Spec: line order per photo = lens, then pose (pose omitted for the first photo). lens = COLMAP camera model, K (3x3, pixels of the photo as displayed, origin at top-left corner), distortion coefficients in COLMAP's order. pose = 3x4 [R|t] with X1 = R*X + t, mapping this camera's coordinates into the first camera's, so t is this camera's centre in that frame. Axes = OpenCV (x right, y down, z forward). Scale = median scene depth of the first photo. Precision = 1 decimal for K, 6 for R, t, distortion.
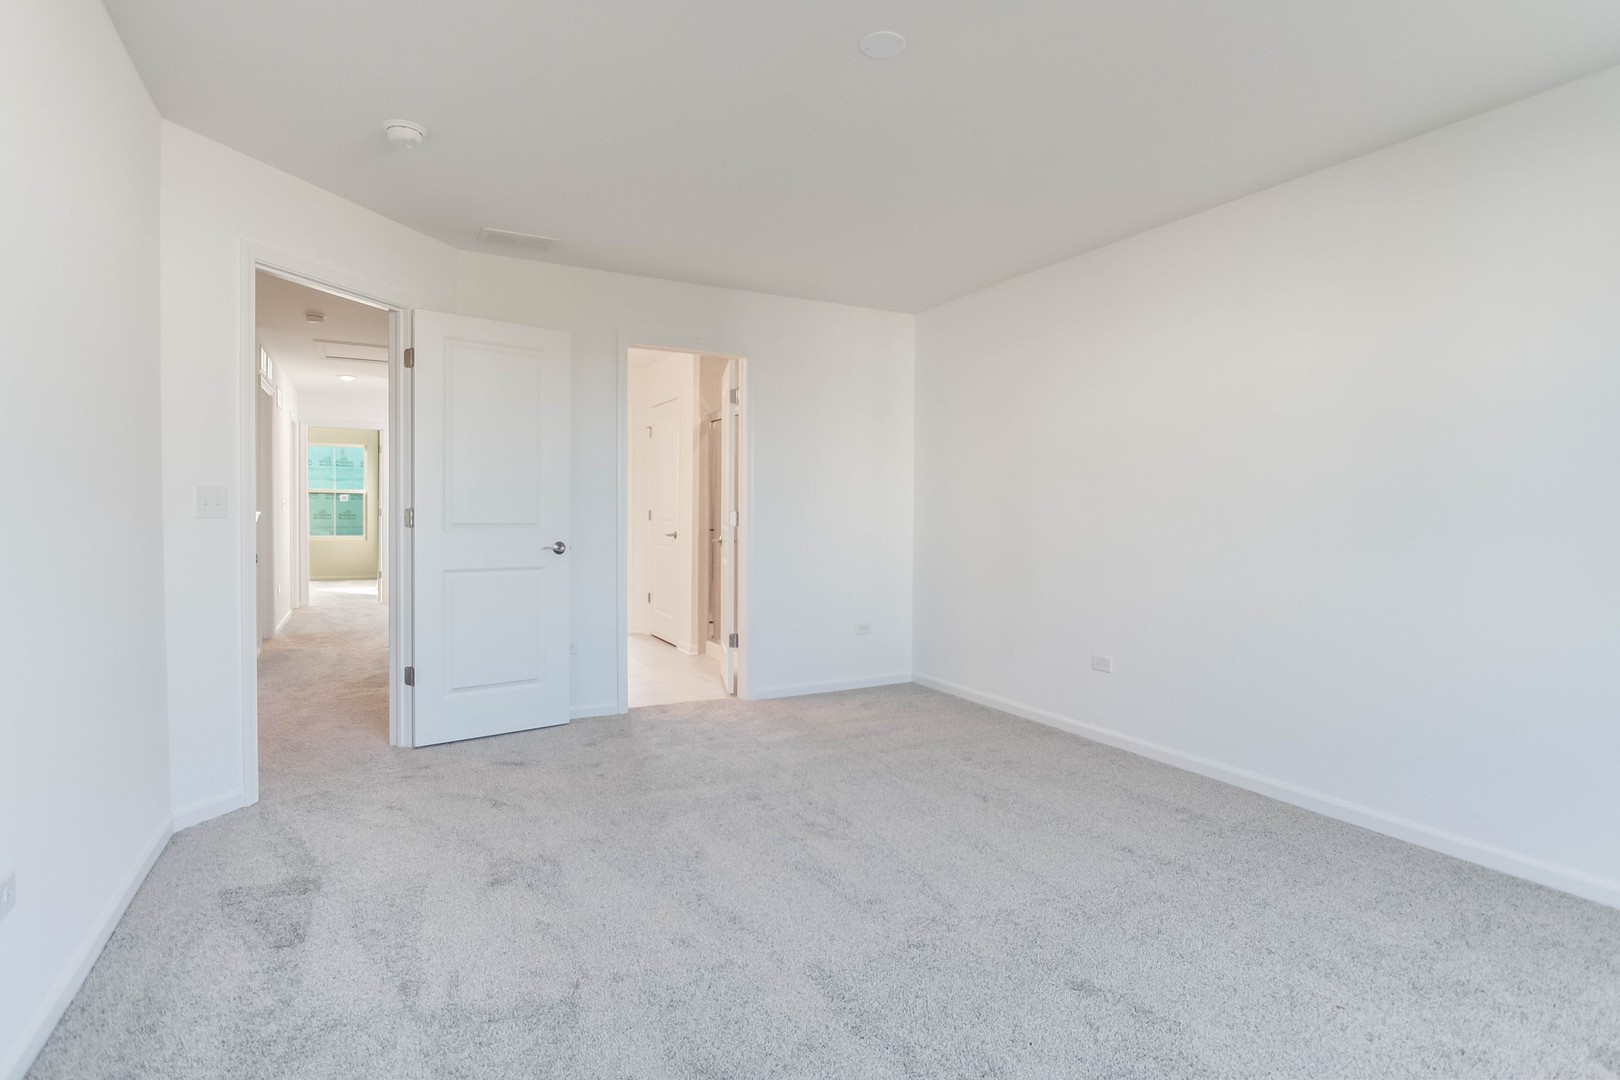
lens RADIAL K [[821.6, 0, 810.7], [0, 821.6, 518.9], [0, 0, 1]] dist [-0.001046, -0.000085]
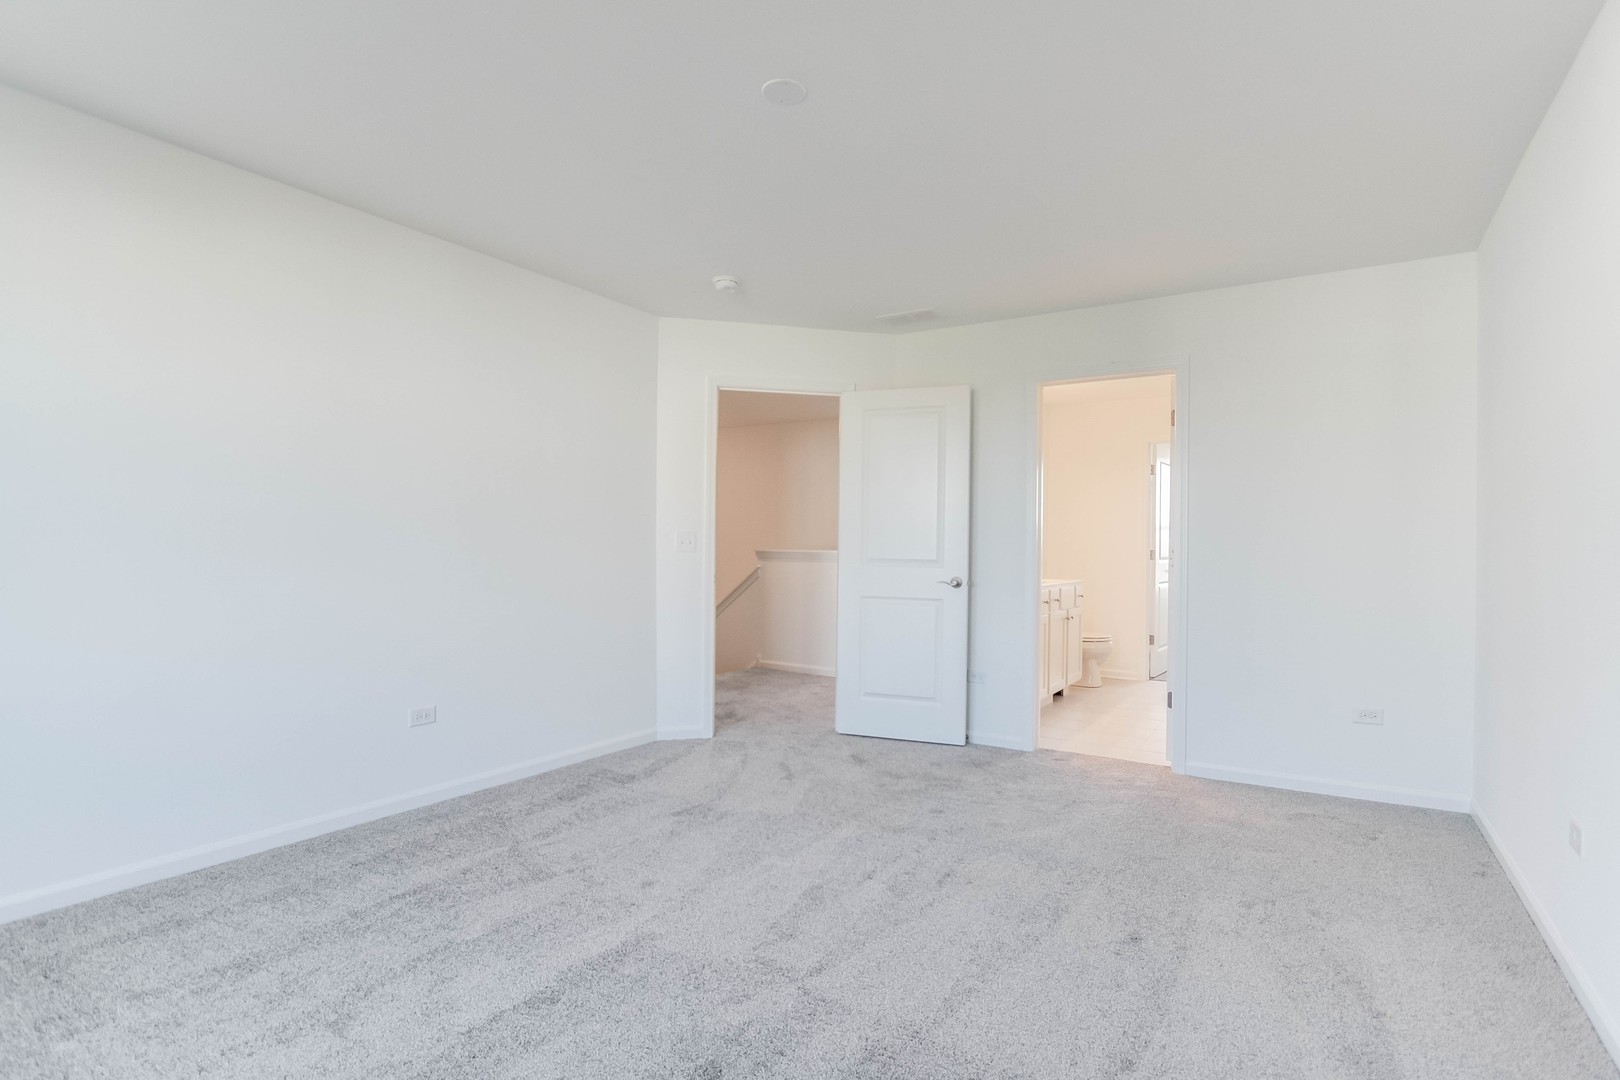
lens RADIAL K [[807.9, 0, 803.8], [0, 807.9, 533.8], [0, 0, 1]] dist [-0.001721, 0.001271]
pose [[0.508200, -0.014586, -0.861115, 0.574652], [-0.016026, 0.999523, -0.026388, 0.002278], [0.861090, 0.027211, 0.507724, 0.303620]]
